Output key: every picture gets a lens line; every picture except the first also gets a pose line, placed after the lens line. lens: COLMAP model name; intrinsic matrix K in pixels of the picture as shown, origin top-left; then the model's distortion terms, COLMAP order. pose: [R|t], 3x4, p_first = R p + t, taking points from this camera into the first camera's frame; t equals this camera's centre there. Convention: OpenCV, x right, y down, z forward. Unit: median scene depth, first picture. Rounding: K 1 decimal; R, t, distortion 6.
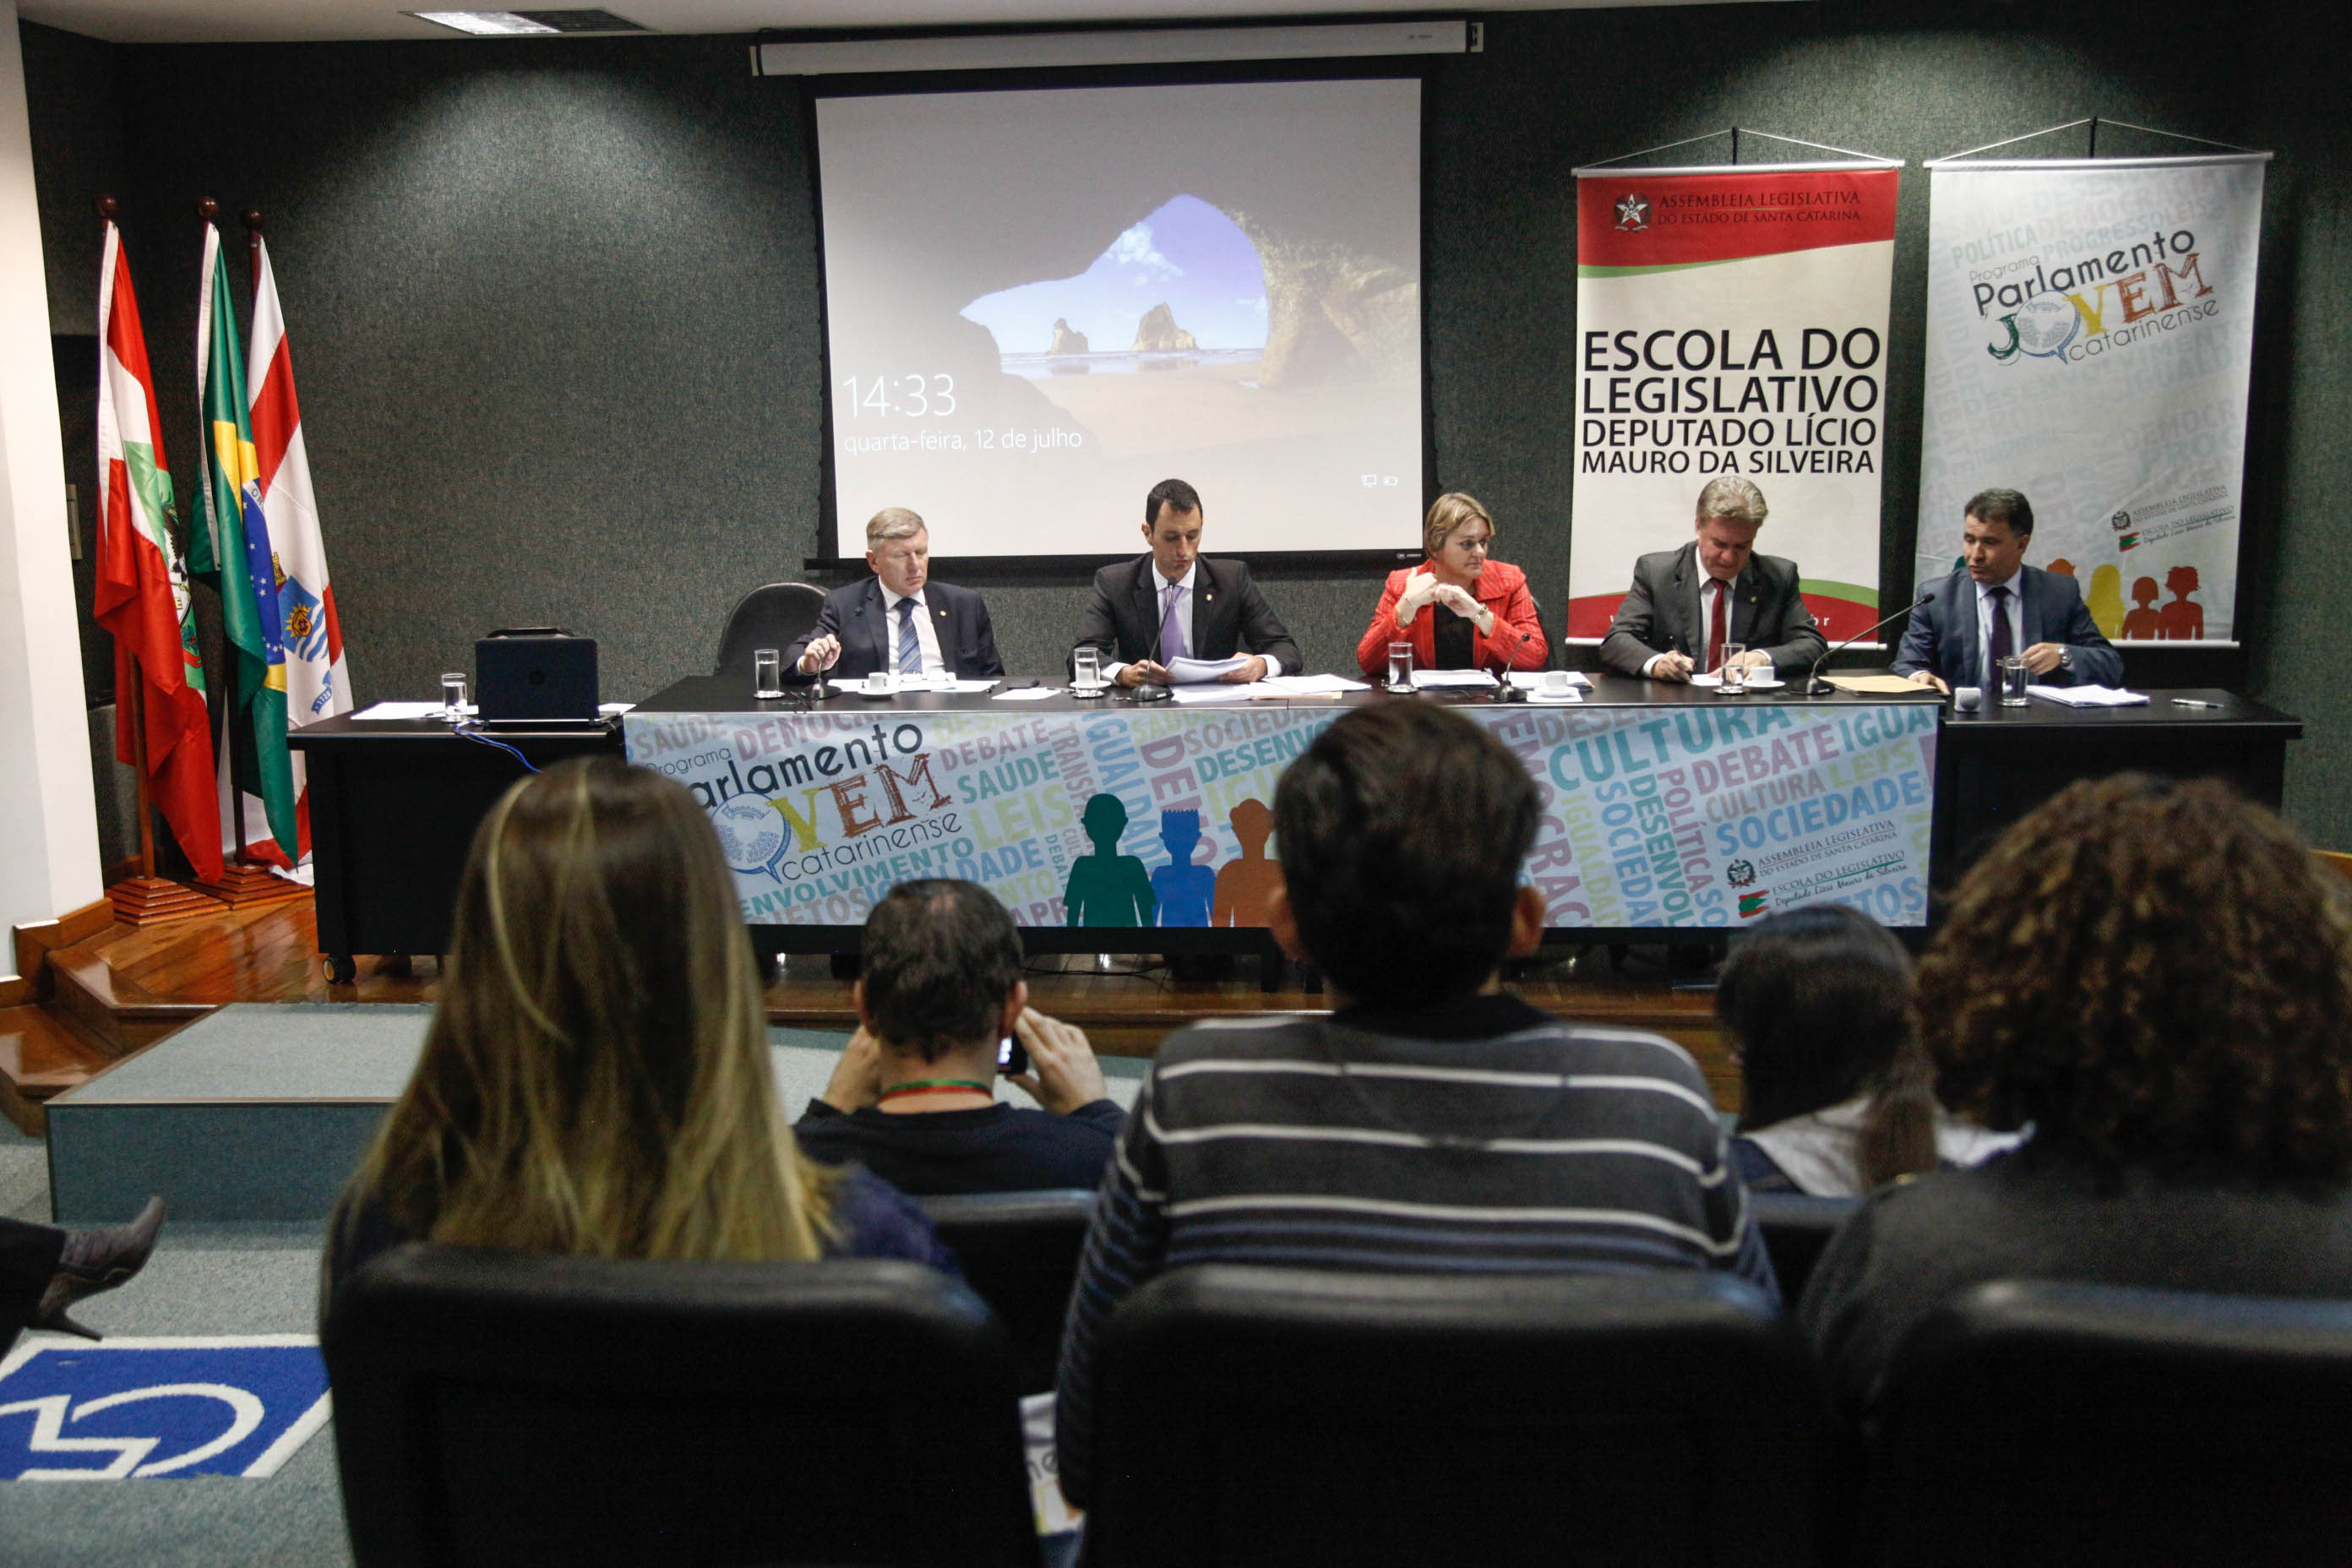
lens RADIAL K [[2443.0, 0, 1154.6], [0, 2443.0, 778.3], [0, 0, 1]] dist [0.048642, 0.000000]
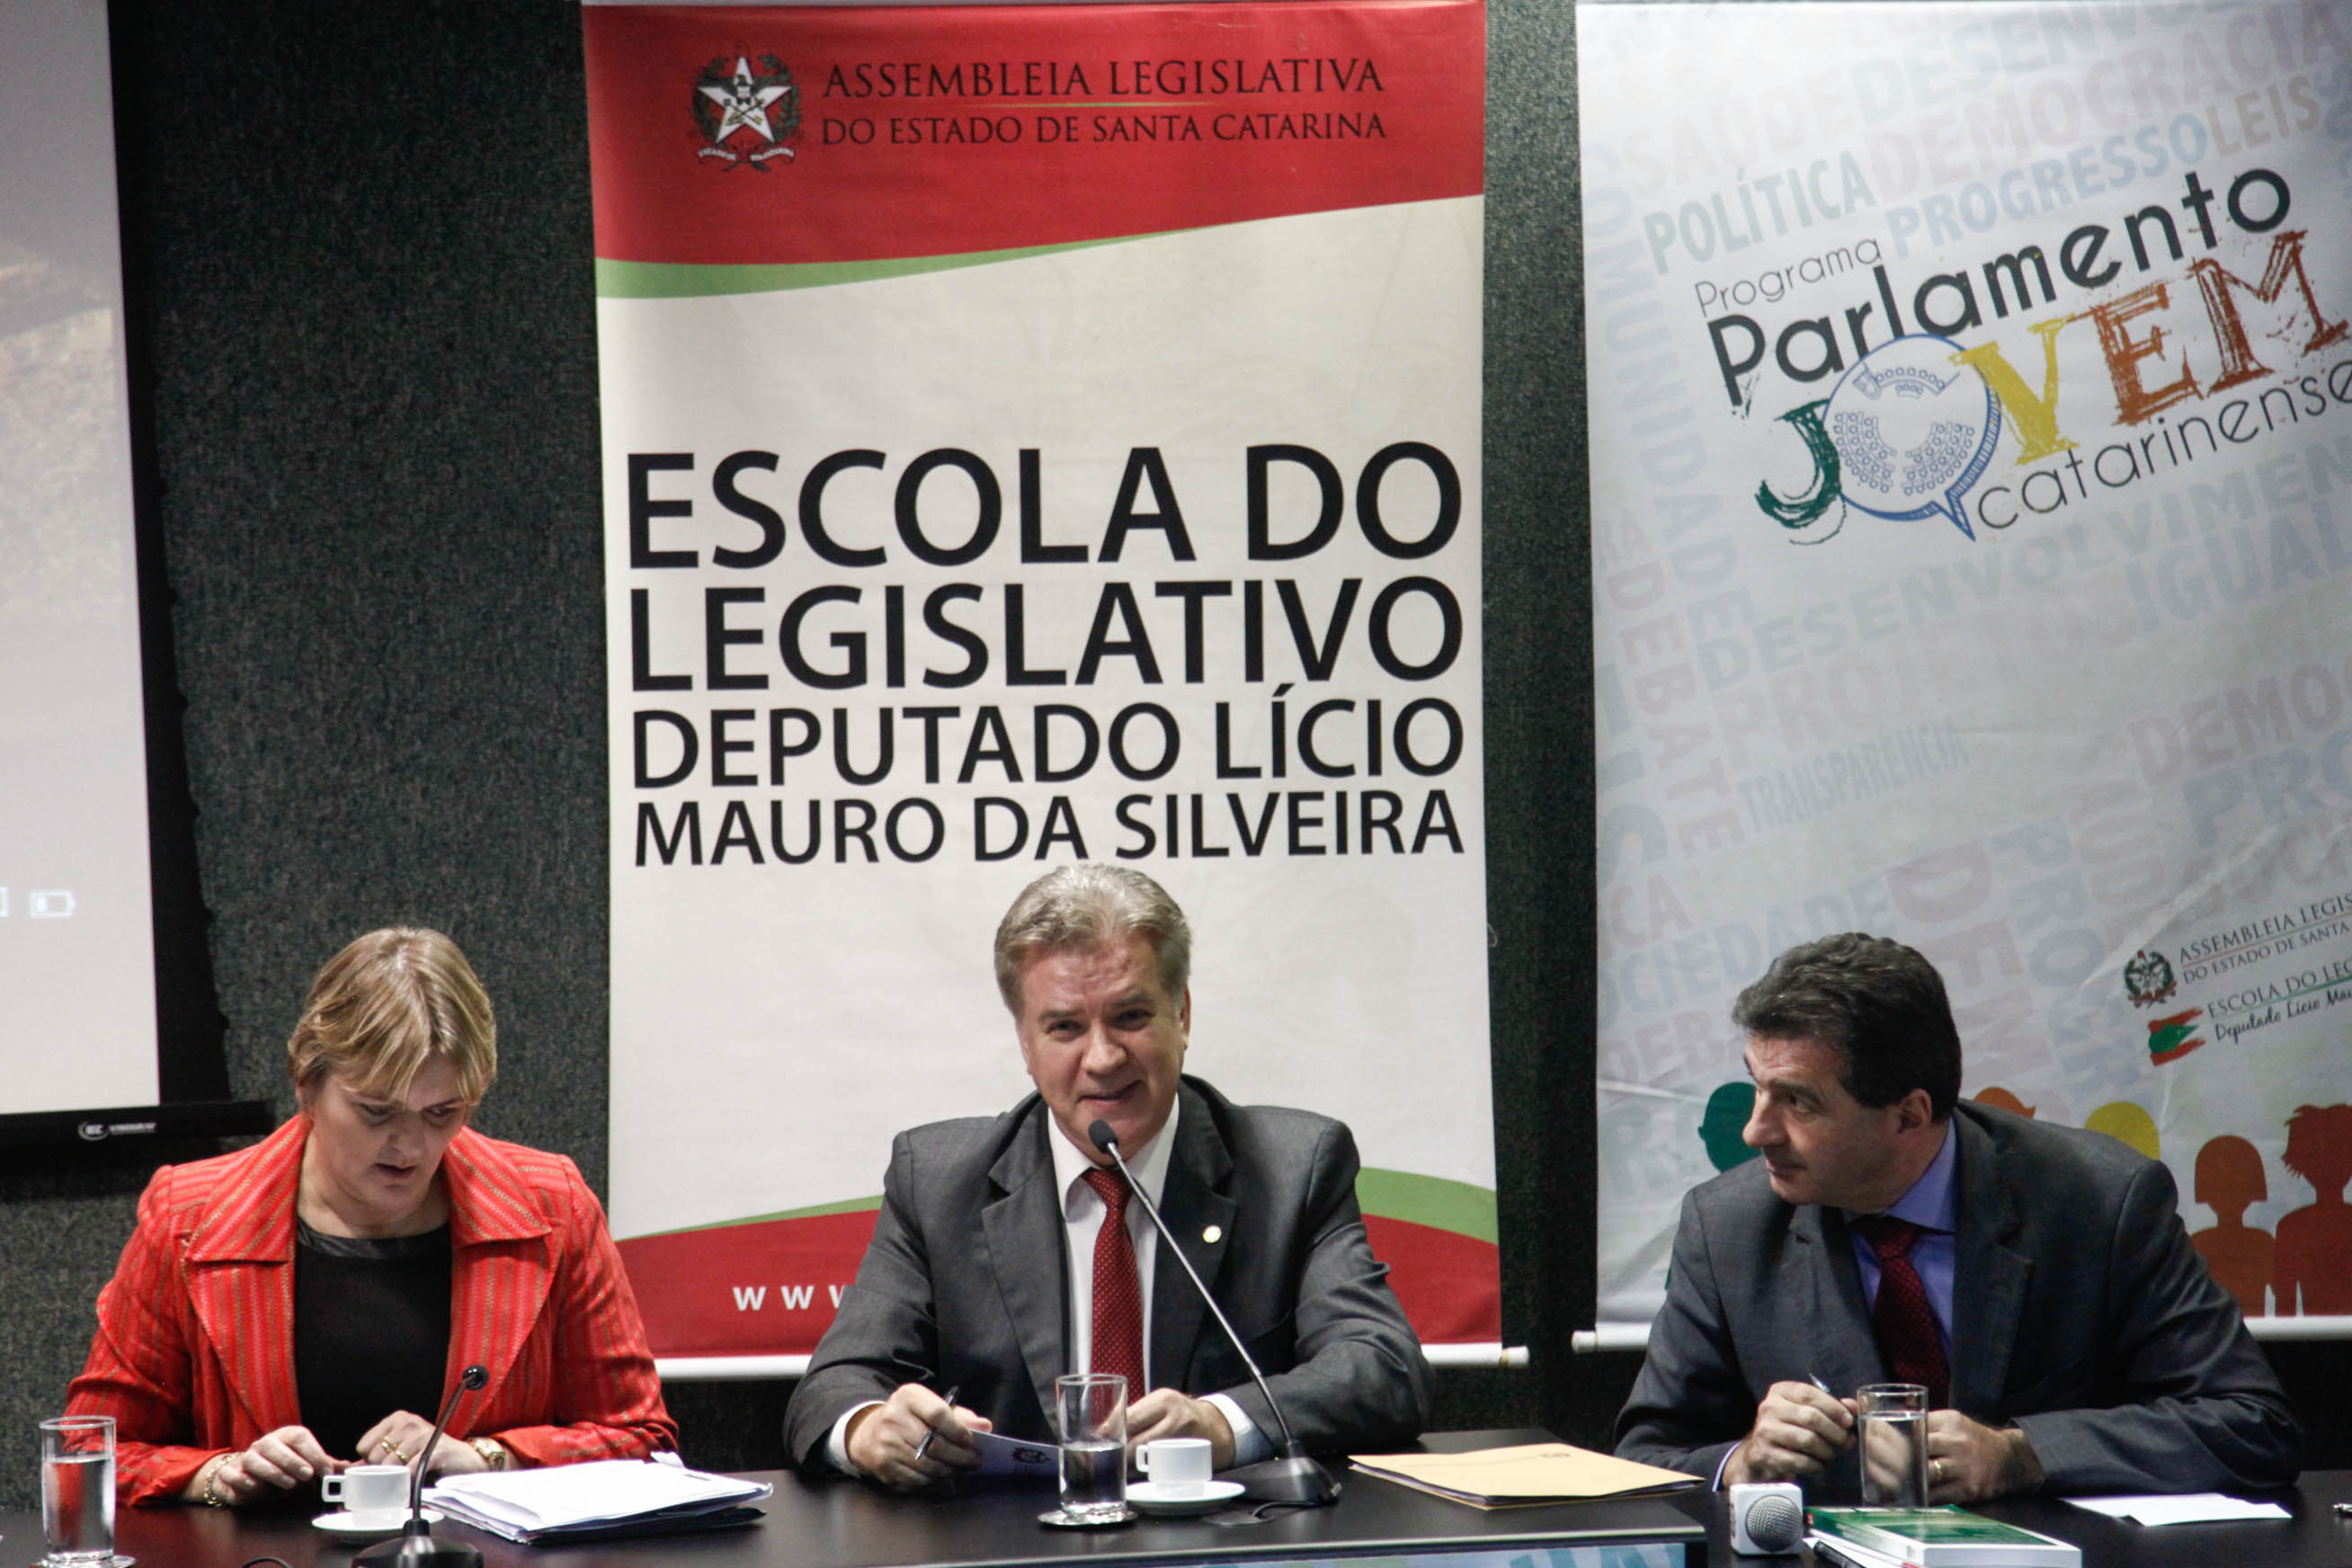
lens RADIAL K [[6465.1, 0, 1143.6], [0, 6465.1, 757.2], [0, 0, 1]] dist [0.447732, 0.000000]
pose [[0.976531, -0.017438, 0.214668, 0.052735], [0.043925, 0.991893, -0.119246, -0.030841], [-0.210848, 0.125876, 0.969380, 0.121979]]
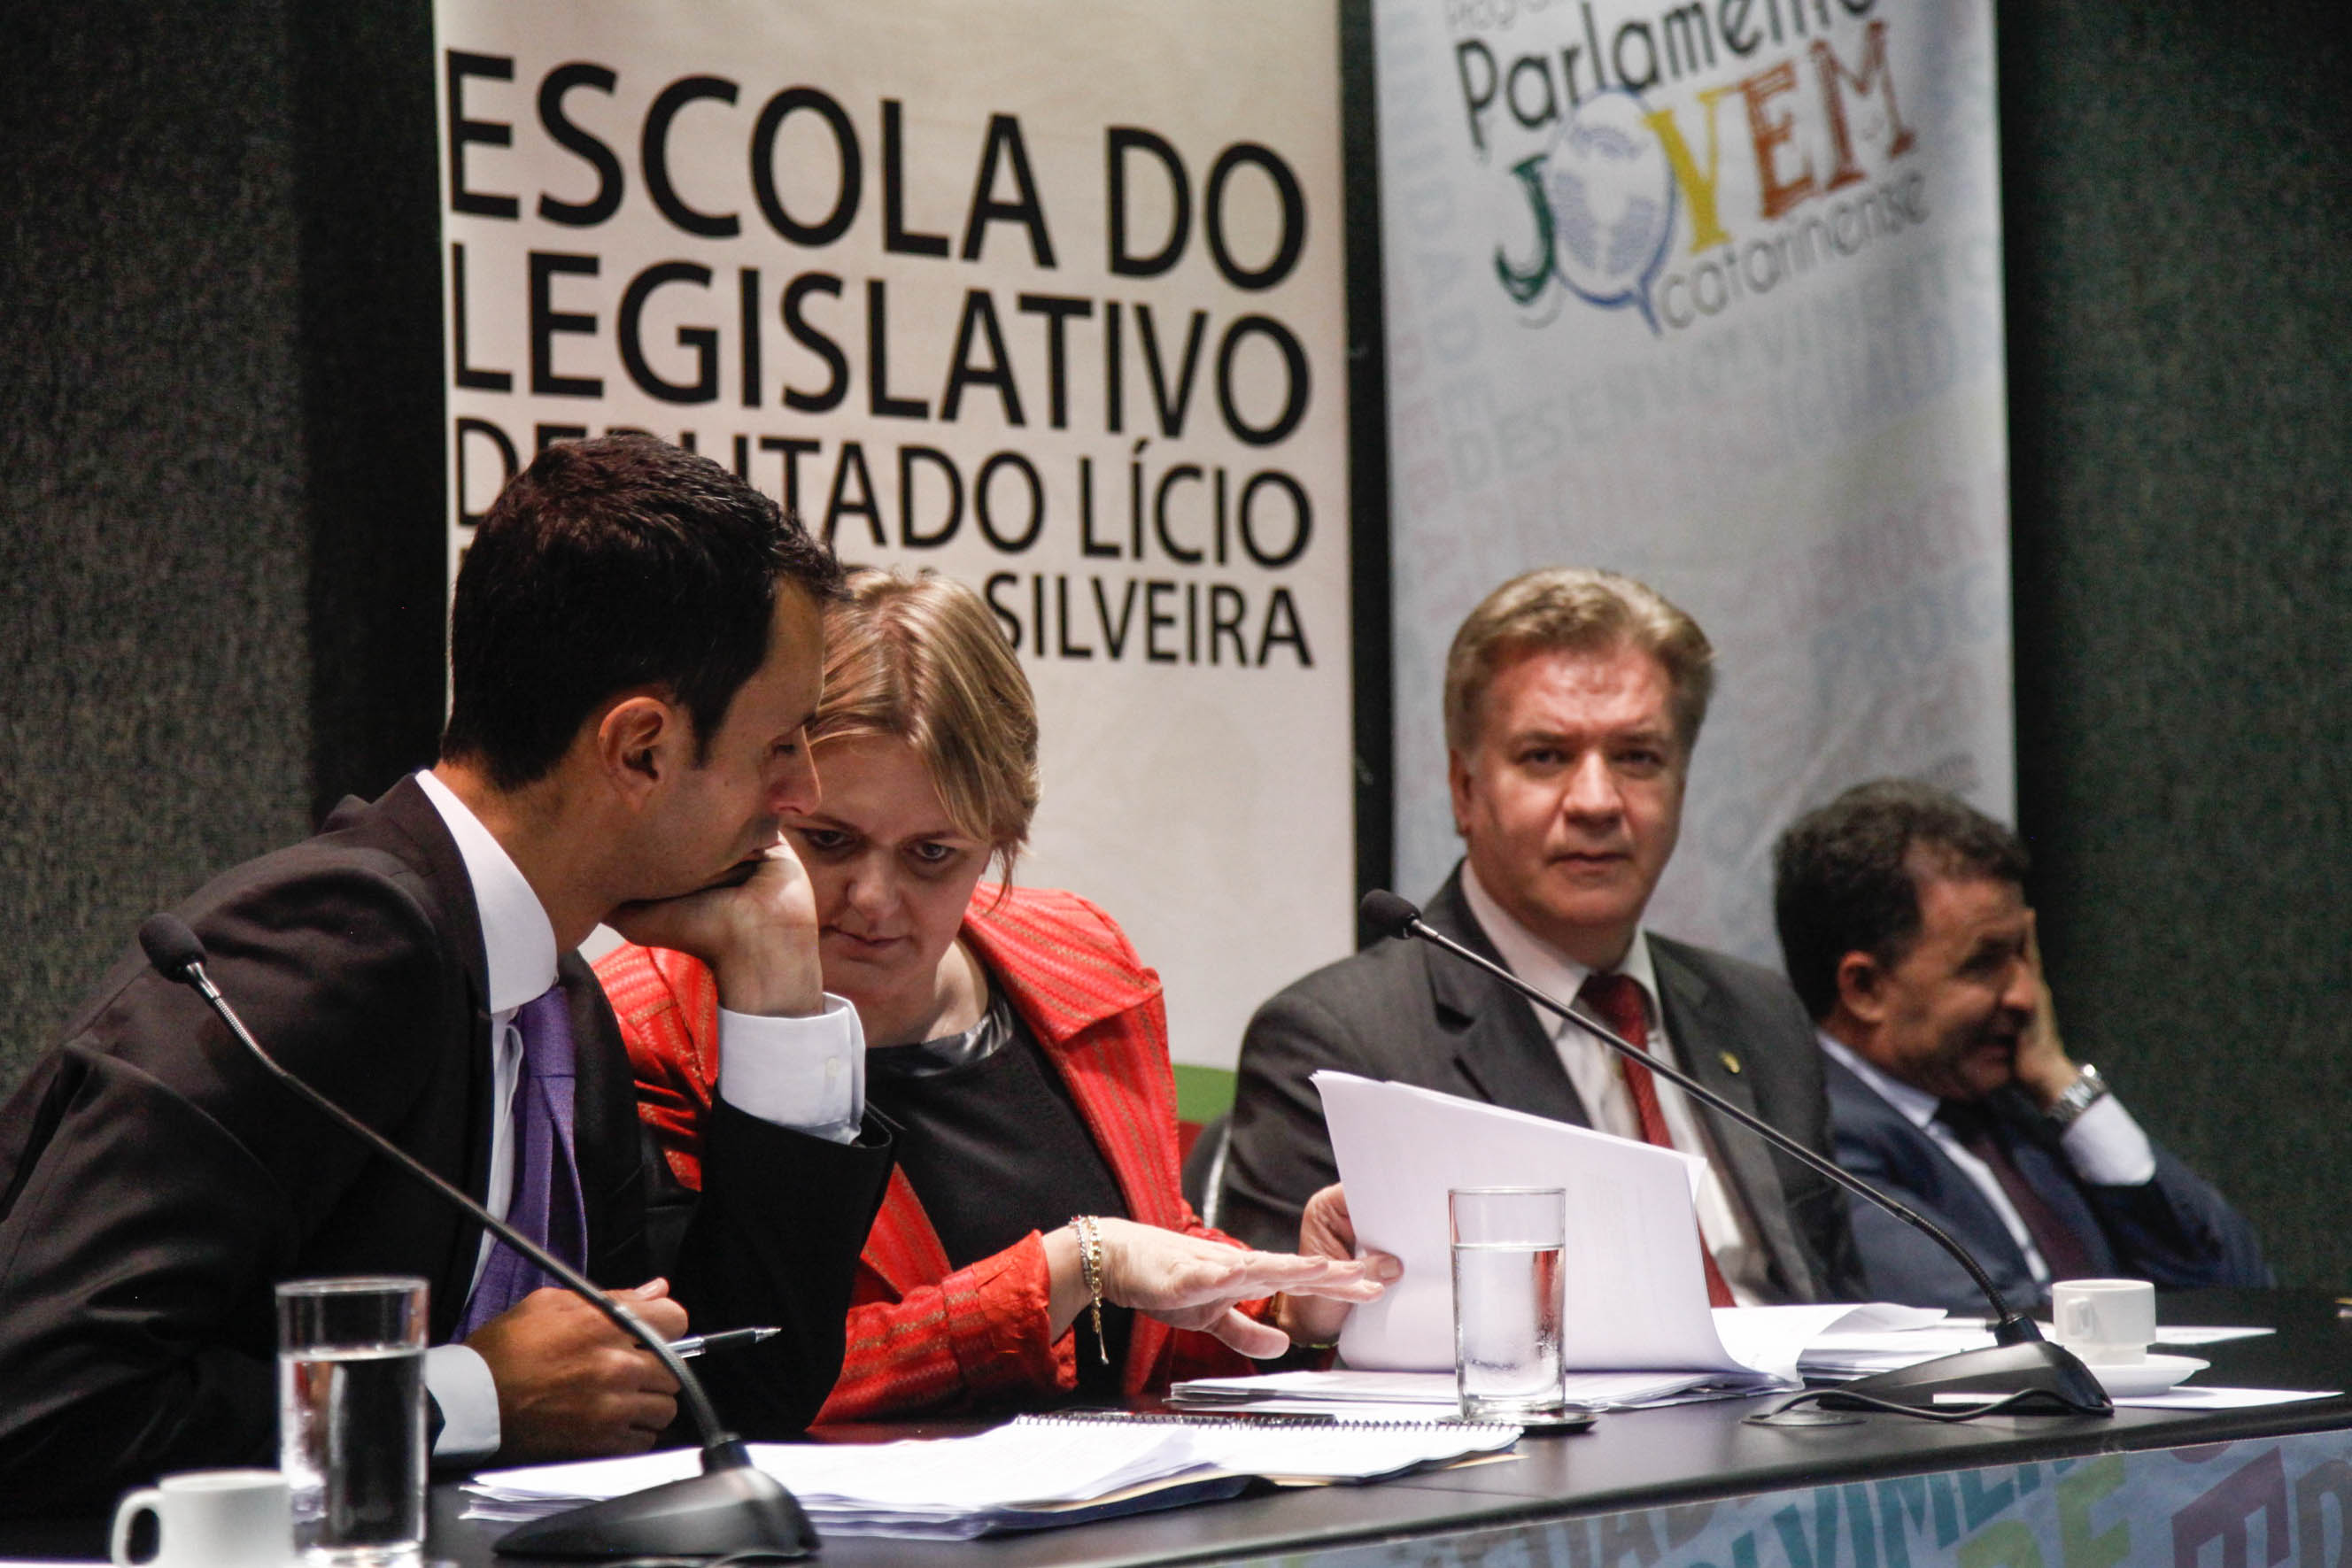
lens RADIAL K [[6070.5, 0, 1182.9], [0, 6070.5, 806.9], [0, 0, 1]] dist [0.410487, 0.000000]
pose [[0.622418, 0.017374, 0.782492, -0.244852], [0.132760, 0.982923, -0.127426, -0.024936], [-0.771344, 0.183196, 0.609482, 0.600257]]
